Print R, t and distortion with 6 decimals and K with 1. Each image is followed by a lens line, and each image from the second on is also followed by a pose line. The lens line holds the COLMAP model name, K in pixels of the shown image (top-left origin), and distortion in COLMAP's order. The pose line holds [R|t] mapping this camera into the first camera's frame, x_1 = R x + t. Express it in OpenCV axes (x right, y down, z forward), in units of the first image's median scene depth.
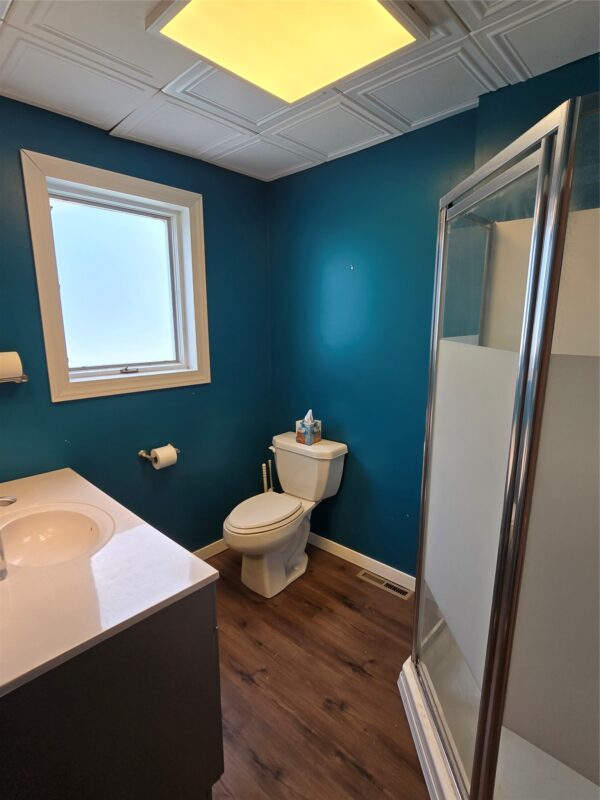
lens RADIAL K [[402.9, 0, 300.4], [0, 402.9, 401.8], [0, 0, 1]] dist [-0.005803, -0.001207]
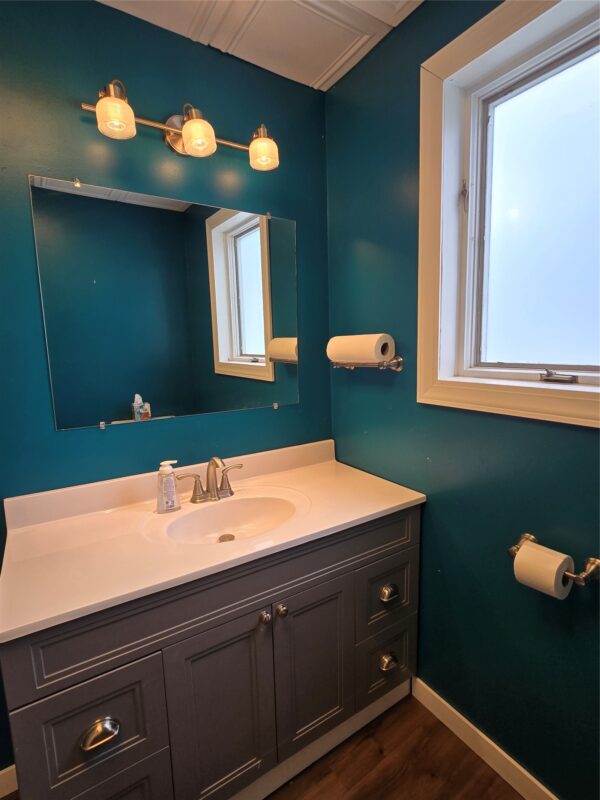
lens RADIAL K [[402.9, 0, 300.2], [0, 402.9, 403.0], [0, 0, 1]] dist [-0.005803, -0.001207]
pose [[-0.224767, 0.151278, -0.962598, 0.138680], [-0.166164, 0.967455, 0.190841, -0.090690], [0.960140, 0.202844, -0.192315, 0.803000]]
